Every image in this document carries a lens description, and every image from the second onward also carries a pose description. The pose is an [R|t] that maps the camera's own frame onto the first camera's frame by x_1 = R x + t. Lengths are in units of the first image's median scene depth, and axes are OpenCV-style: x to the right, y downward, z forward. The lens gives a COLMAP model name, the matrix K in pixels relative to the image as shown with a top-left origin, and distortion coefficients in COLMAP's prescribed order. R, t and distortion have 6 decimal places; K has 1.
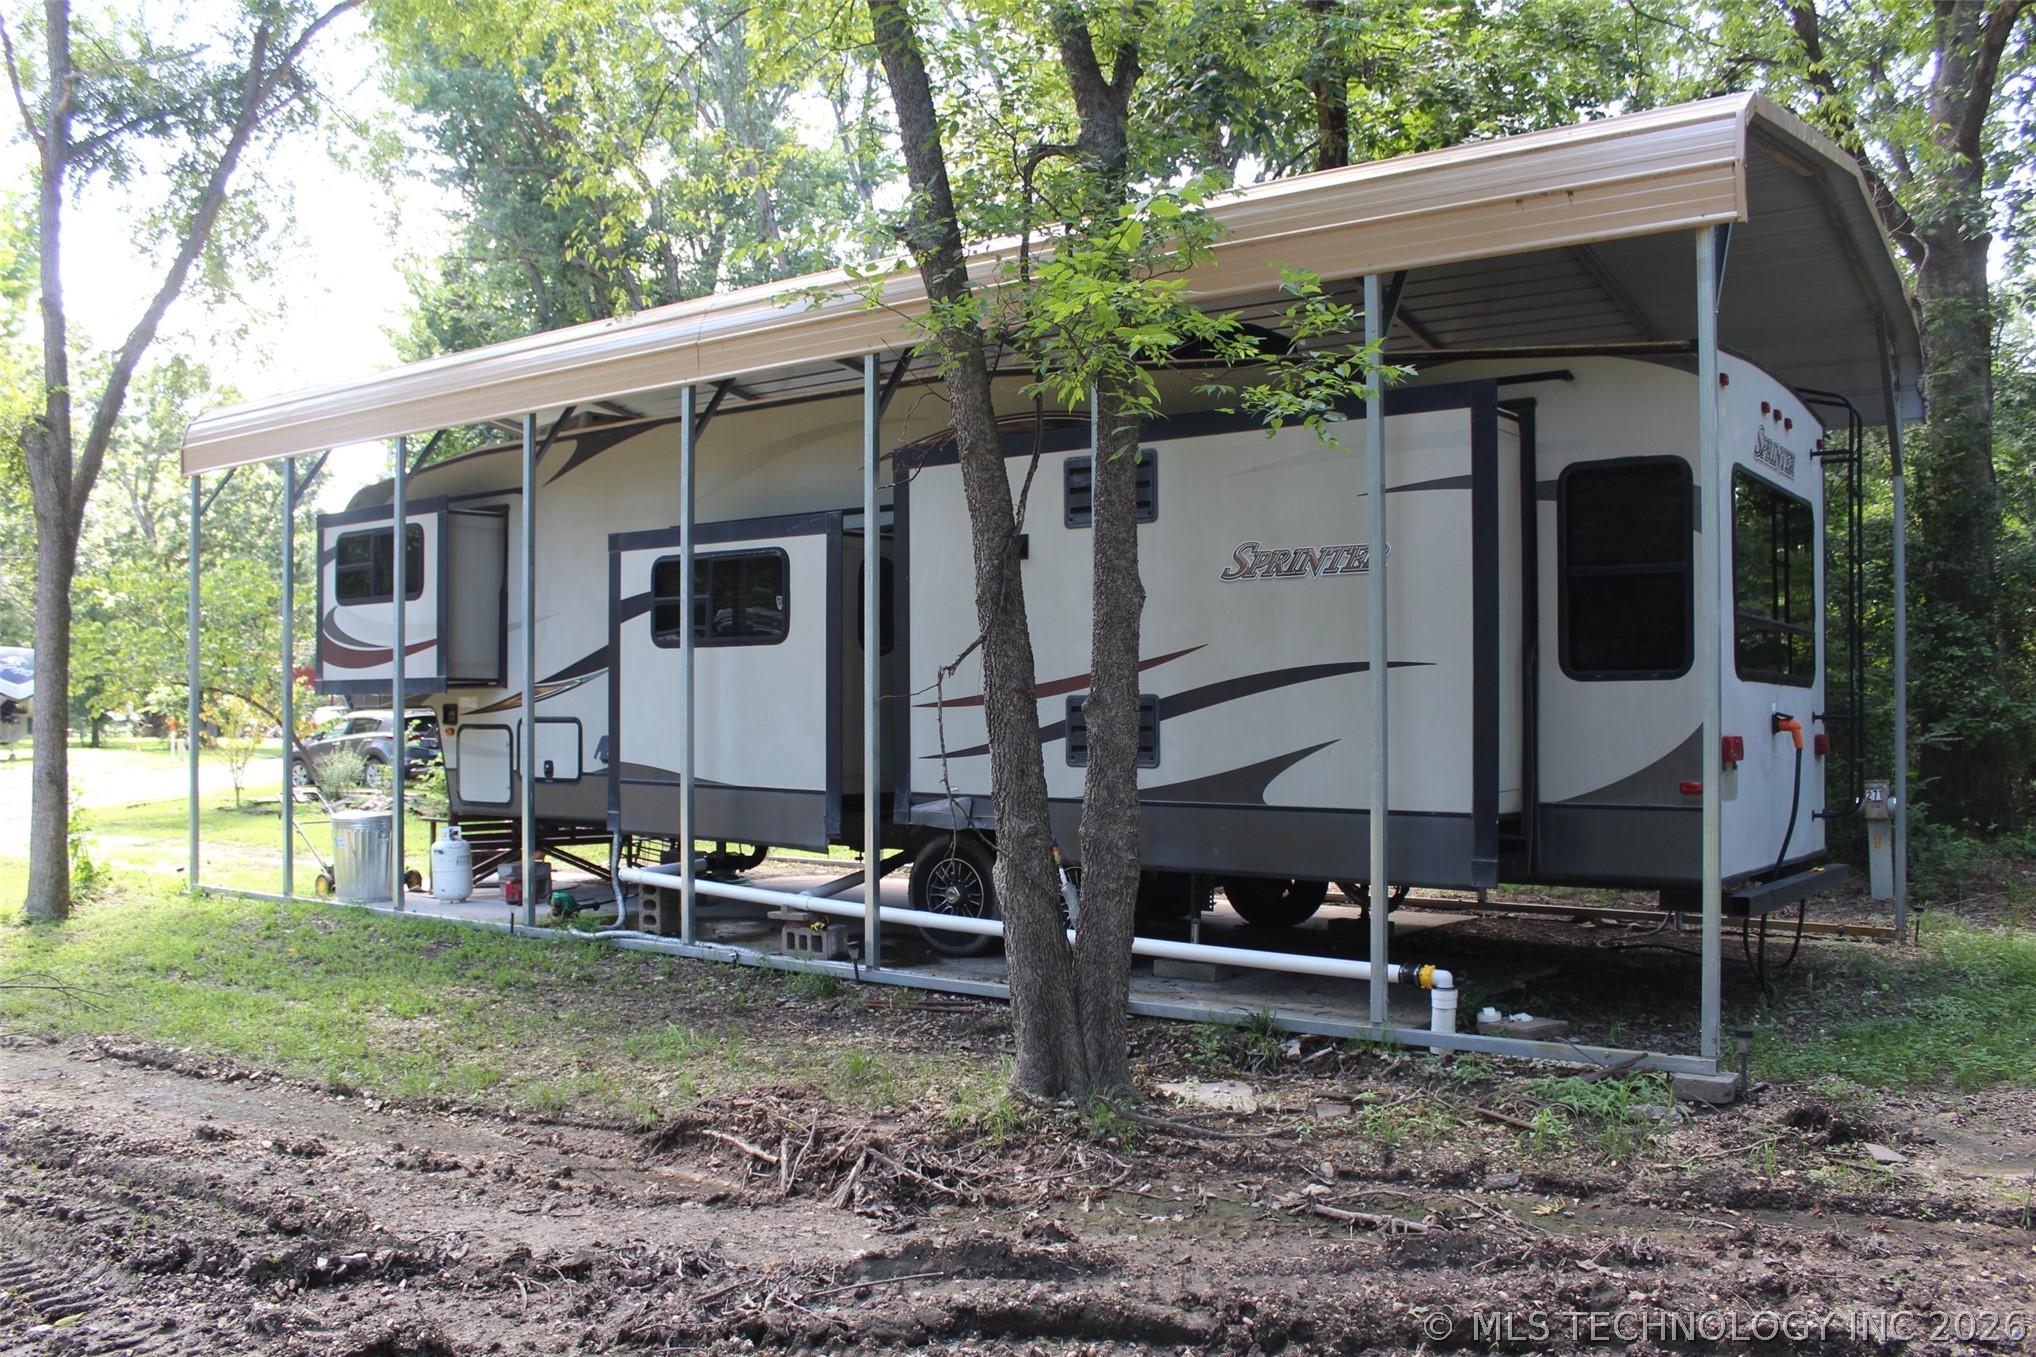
lens RADIAL K [[1704.4, 0, 1017.2], [0, 1704.4, 700.7], [0, 0, 1]] dist [-0.171010, 0.165804]
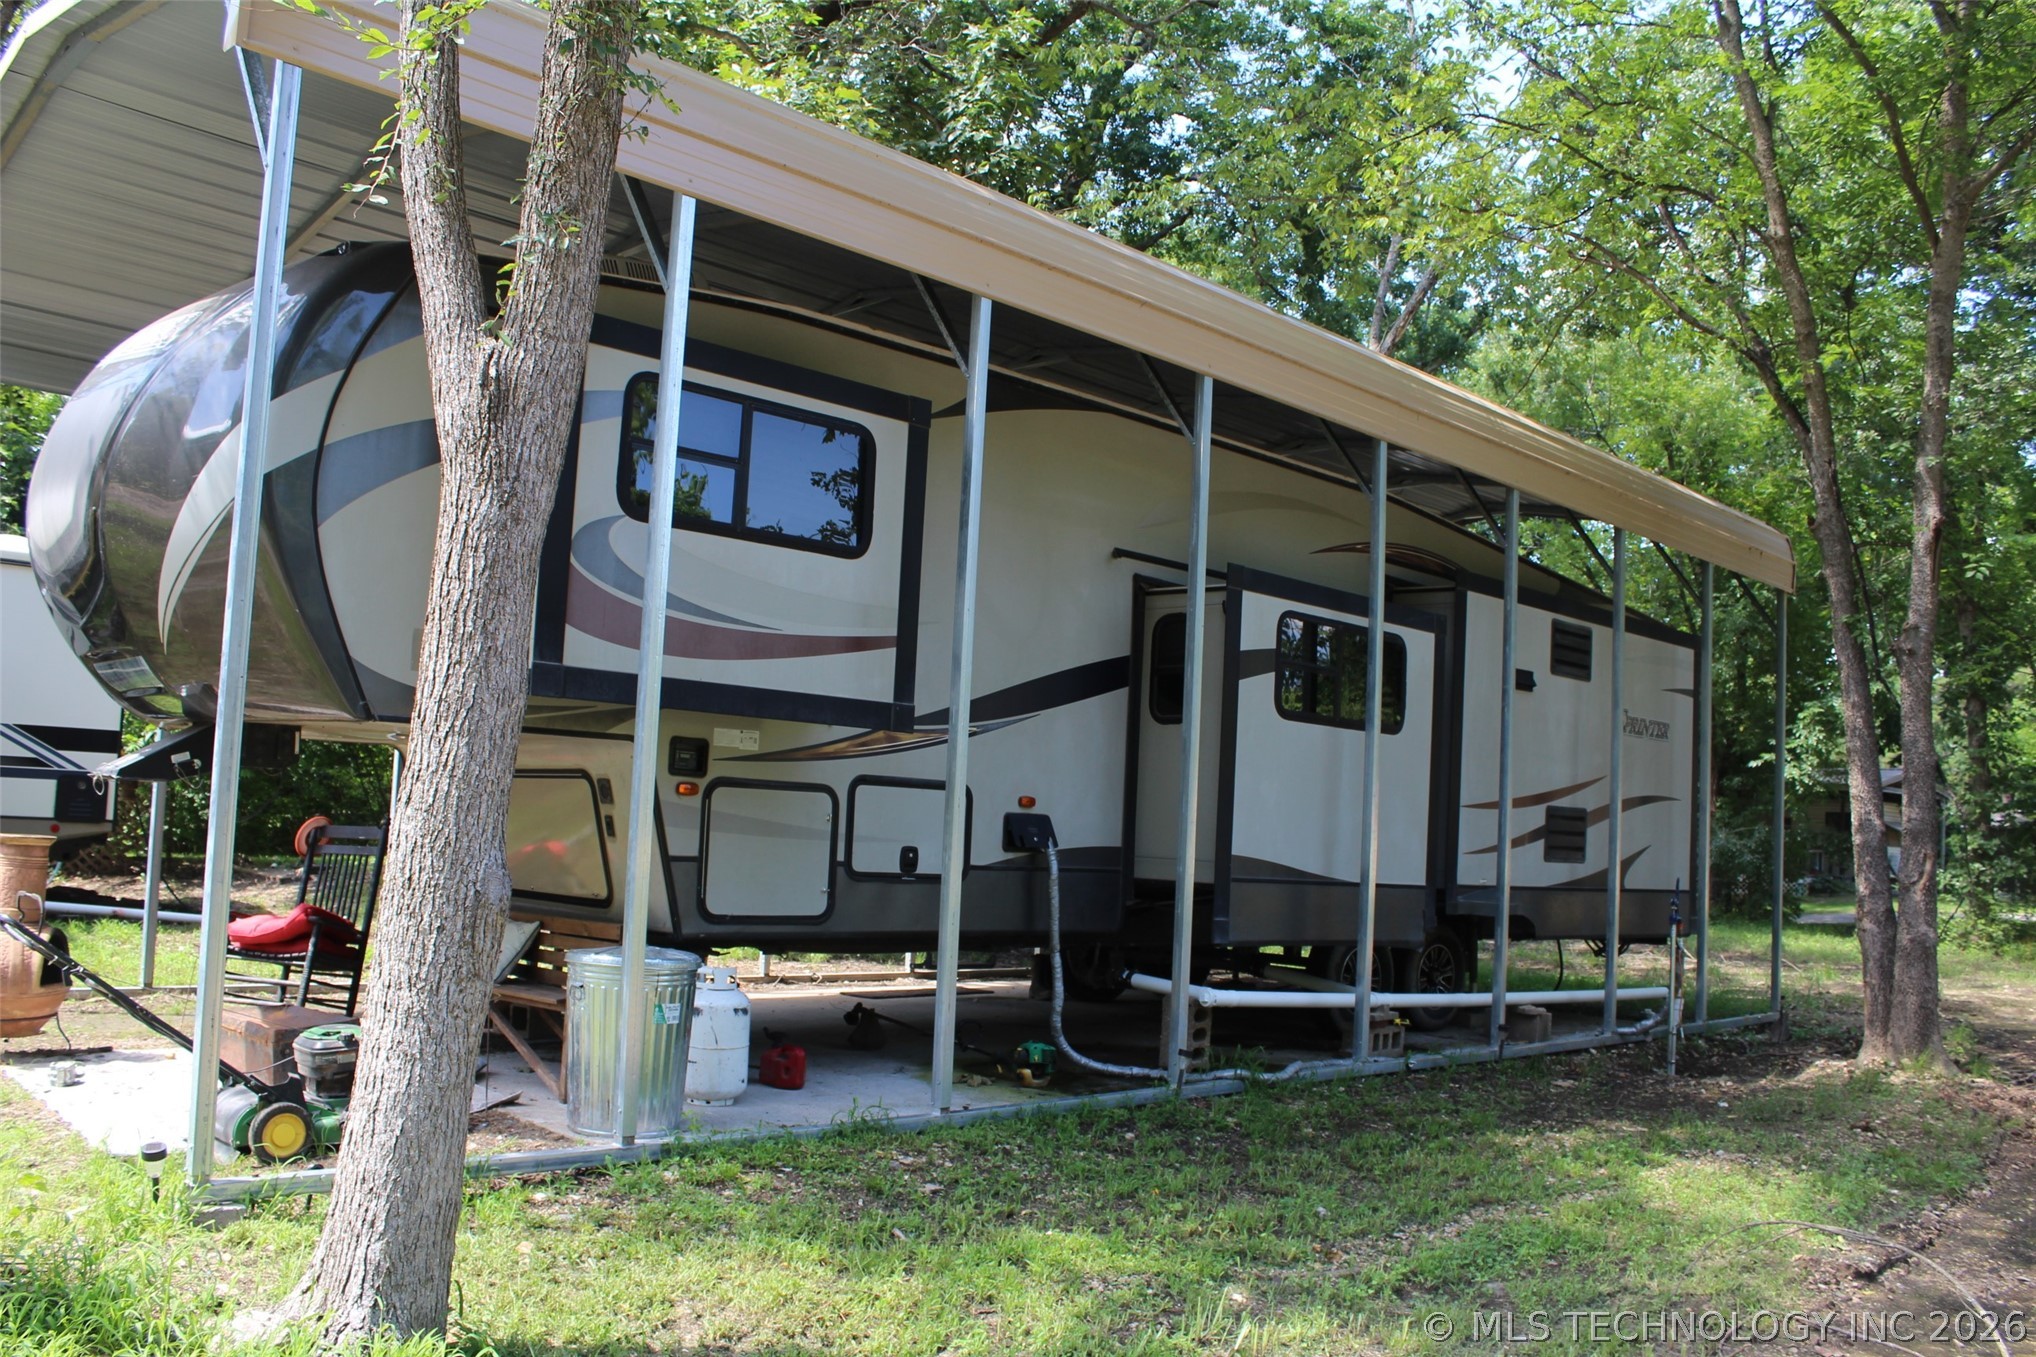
lens RADIAL K [[1704.4, 0, 1017.2], [0, 1704.4, 700.7], [0, 0, 1]] dist [-0.171010, 0.165804]
pose [[0.161136, 0.083969, 0.983354, -1.092608], [-0.060818, 0.995325, -0.075025, 0.031757], [-0.985057, -0.047716, 0.165489, 1.021818]]
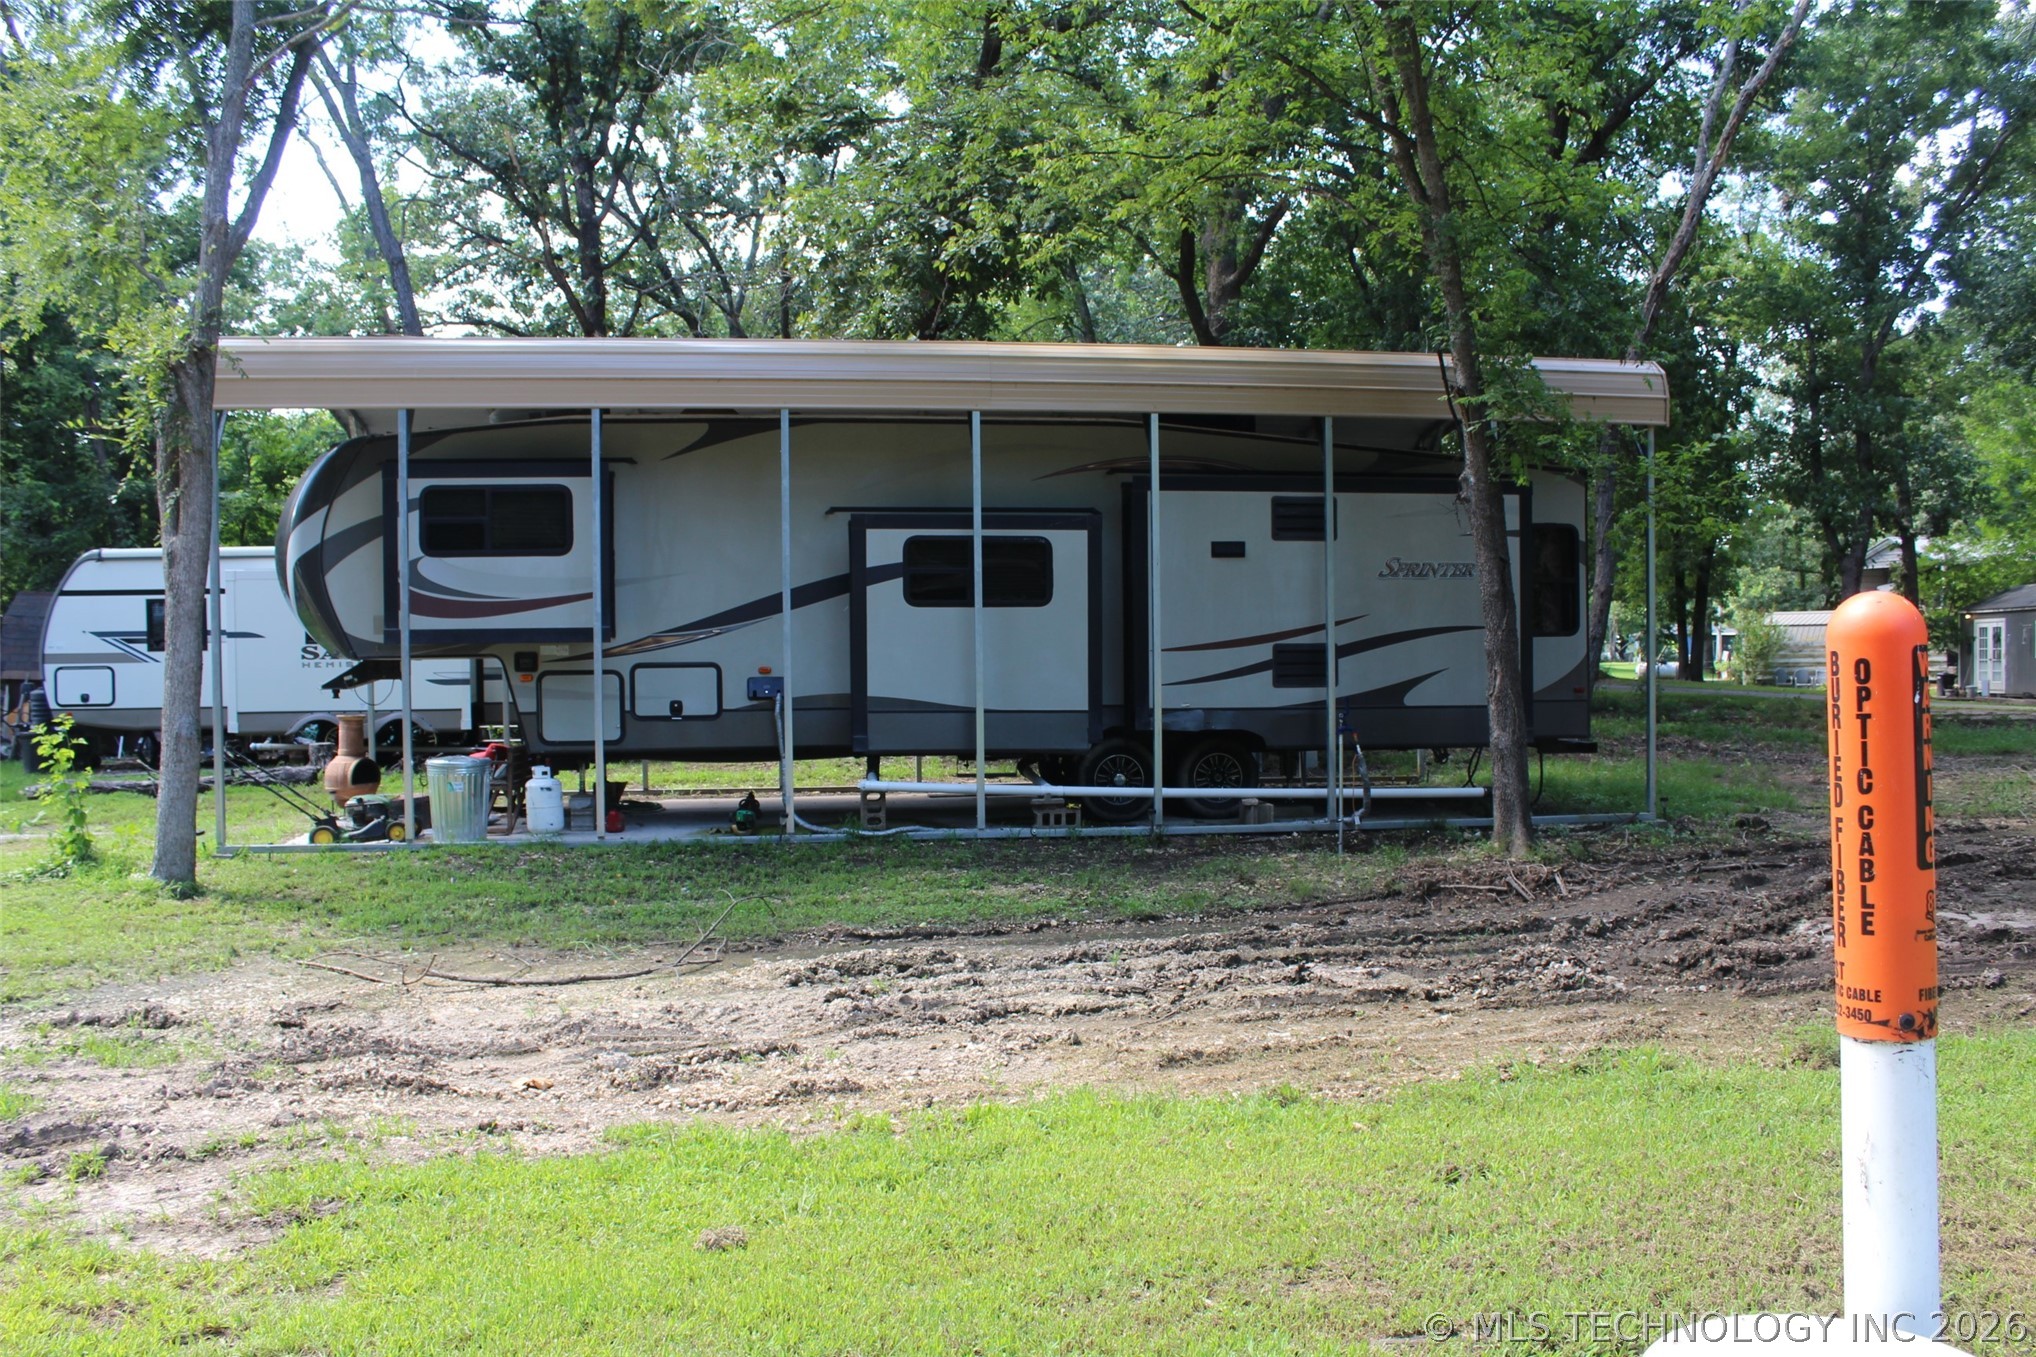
lens RADIAL K [[1704.4, 0, 1017.2], [0, 1704.4, 700.7], [0, 0, 1]] dist [-0.171010, 0.165804]
pose [[0.713049, -0.031323, 0.700414, -1.100426], [0.001191, 0.999054, 0.043466, -0.016648], [-0.701113, -0.030160, 0.712412, 0.017353]]
